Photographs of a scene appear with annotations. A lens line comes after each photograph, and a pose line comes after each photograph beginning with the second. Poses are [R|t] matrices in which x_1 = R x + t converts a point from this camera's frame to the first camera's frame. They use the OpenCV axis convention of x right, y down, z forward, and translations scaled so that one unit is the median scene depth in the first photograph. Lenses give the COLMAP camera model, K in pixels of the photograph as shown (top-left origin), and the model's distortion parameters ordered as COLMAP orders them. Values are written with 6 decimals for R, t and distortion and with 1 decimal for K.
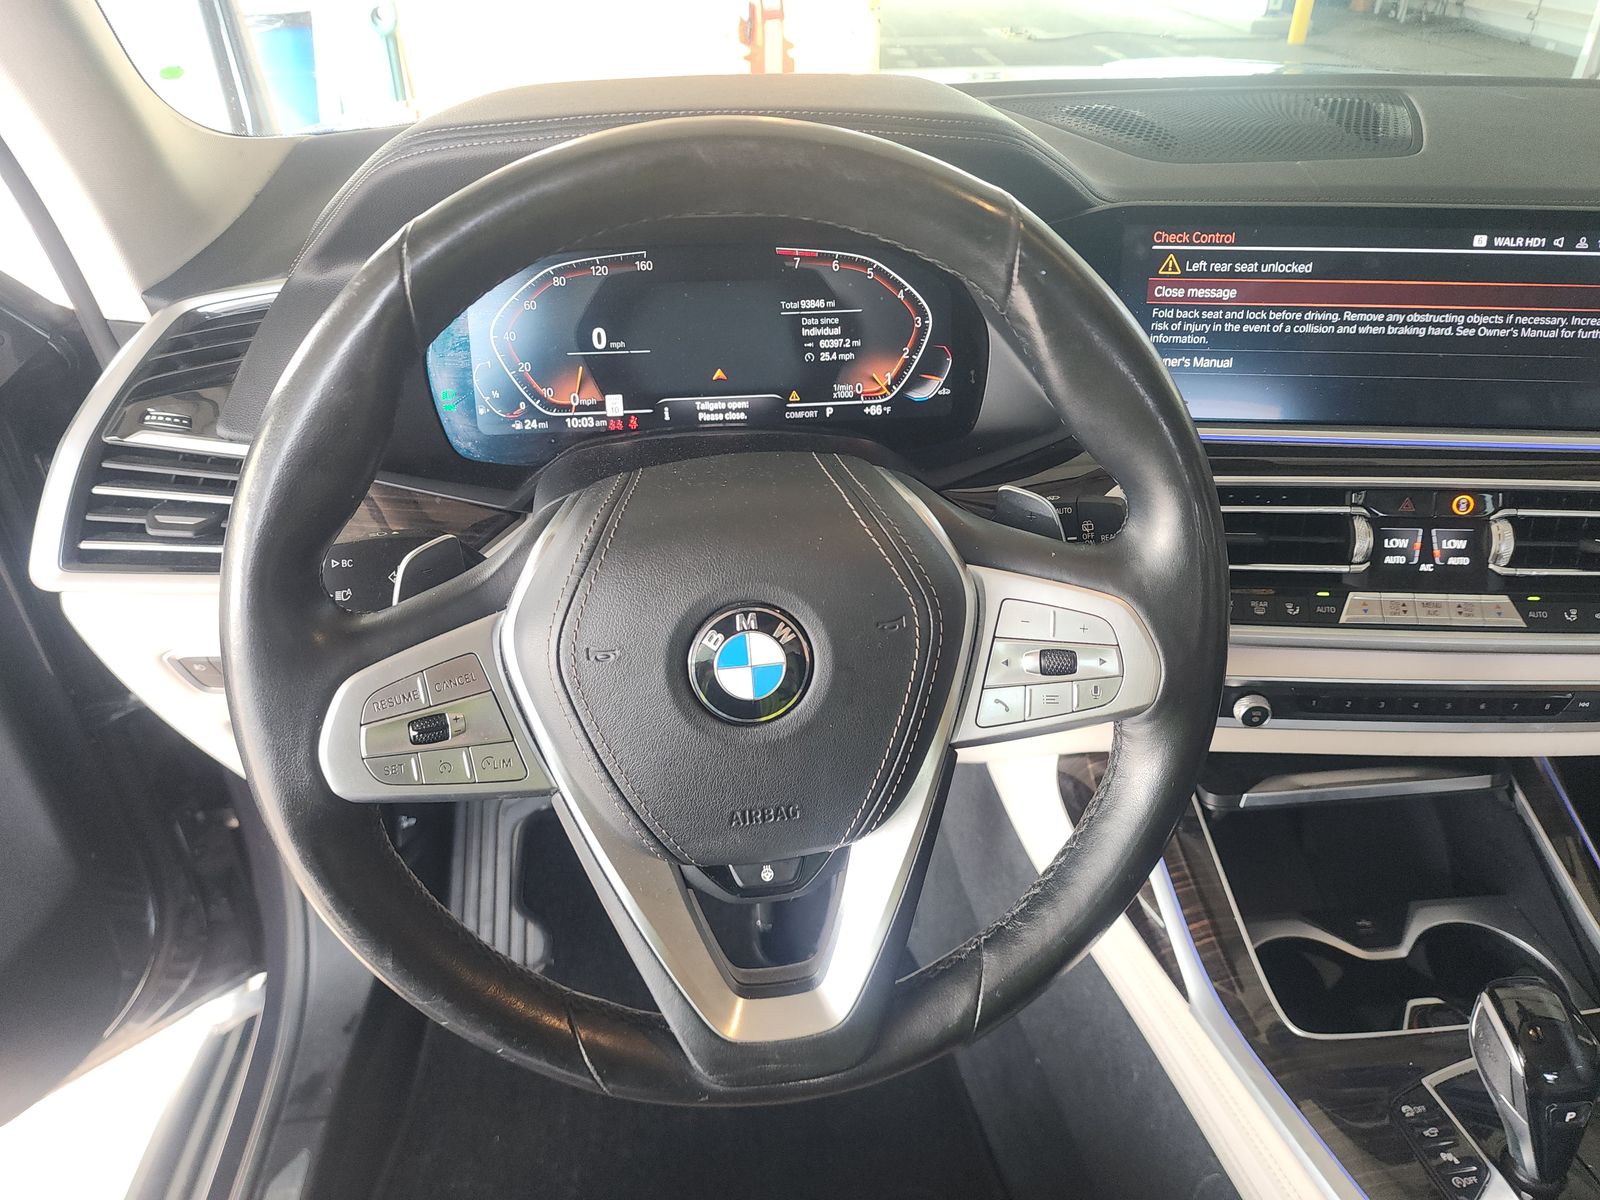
lens RADIAL K [[1083.8, 0, 793.9], [0, 1083.8, 610.8], [0, 0, 1]] dist [0.022476, -0.047456]
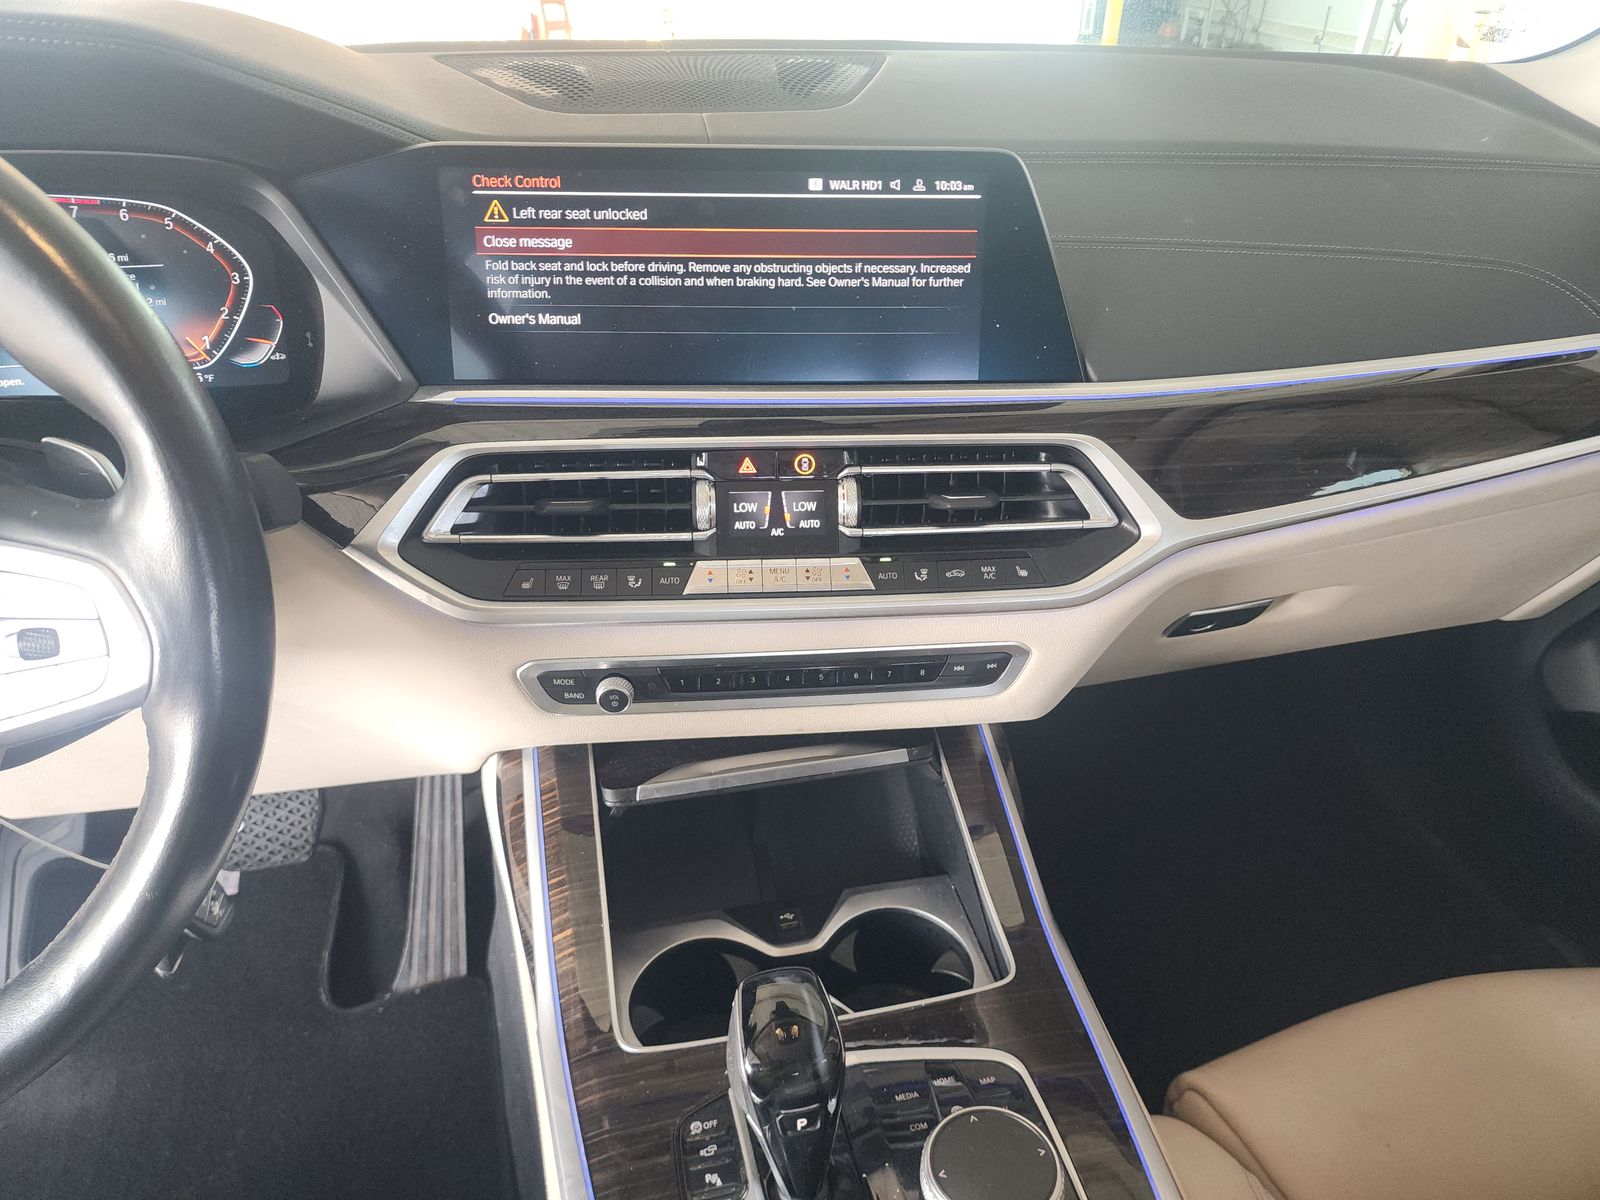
lens RADIAL K [[1083.8, 0, 848.8], [0, 1083.8, 603.8], [0, 0, 1]] dist [0.022476, -0.047456]
pose [[0.989209, -0.044701, 0.139523, 0.482463], [0.047733, 0.998689, -0.018463, 0.040274], [-0.138515, 0.024923, 0.990047, 0.061722]]
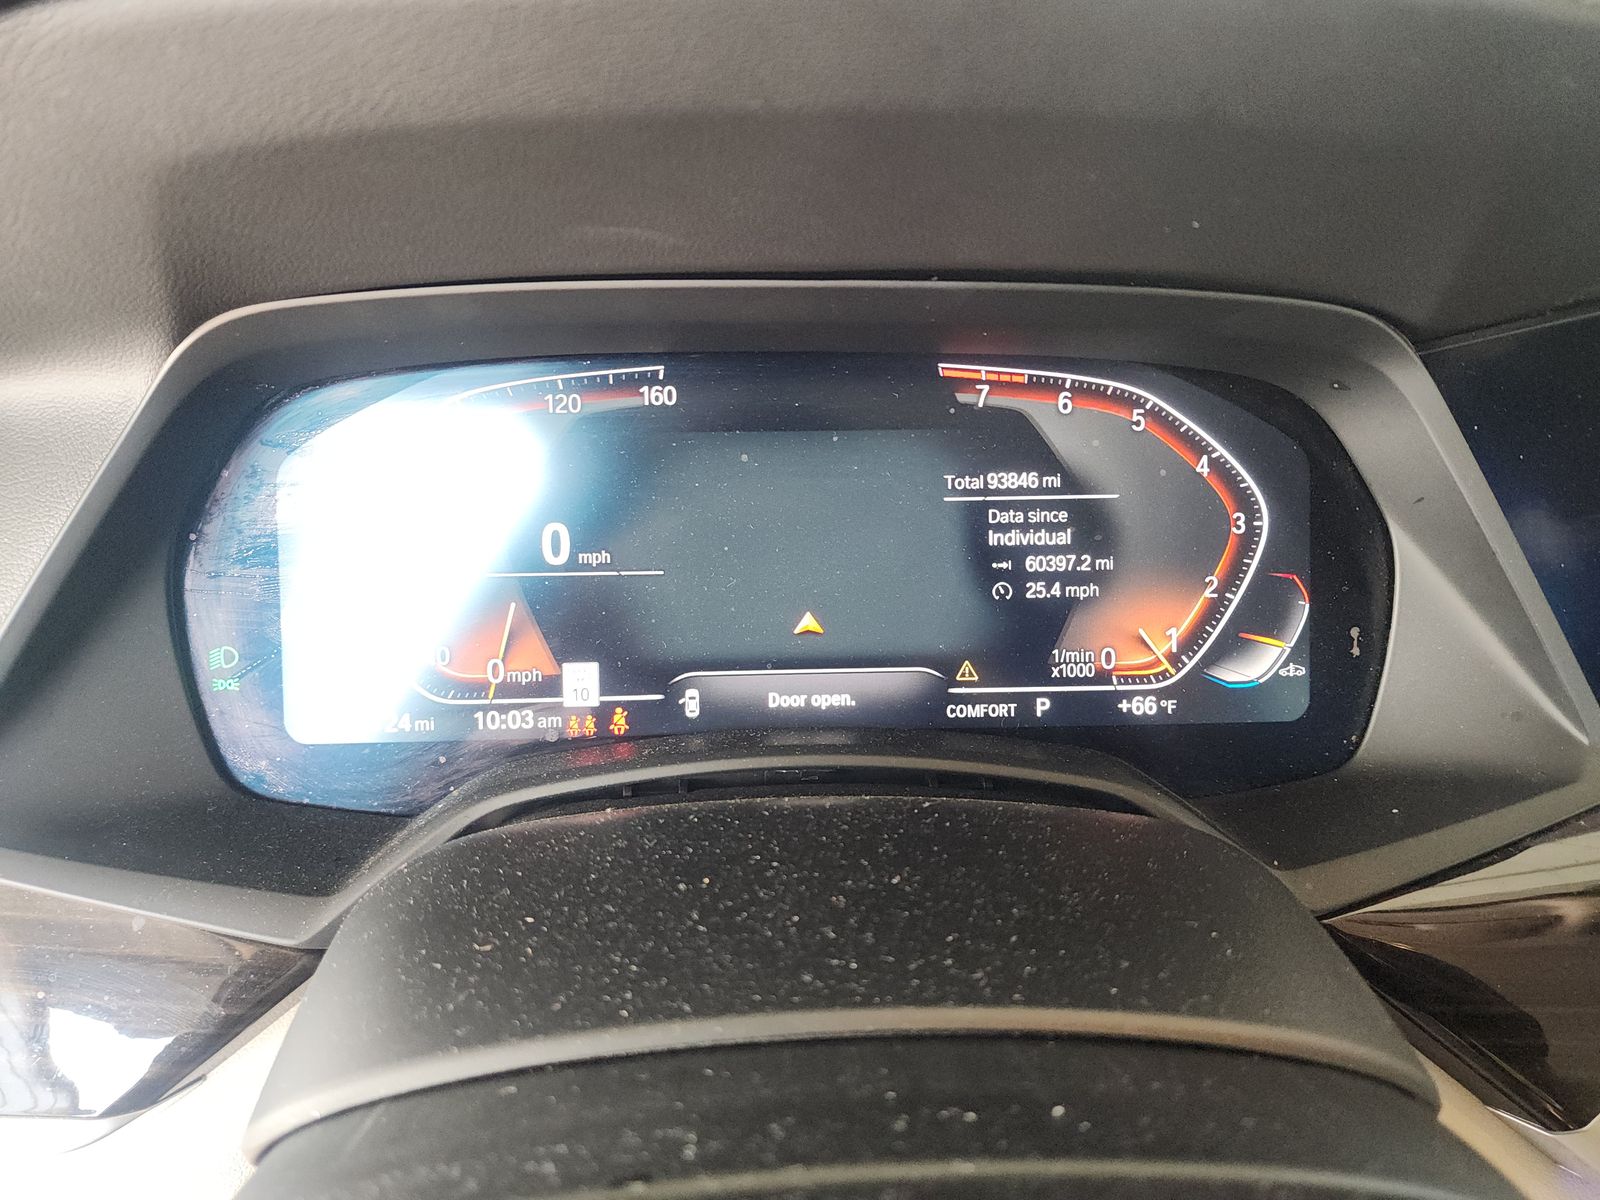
lens RADIAL K [[1083.8, 0, 788.2], [0, 1083.8, 602.1], [0, 0, 1]] dist [0.022476, -0.047456]
pose [[0.998097, 0.026910, -0.055484, -0.052588], [-0.034850, 0.988448, -0.147496, -0.159659], [0.050874, 0.149149, 0.987505, 0.544285]]
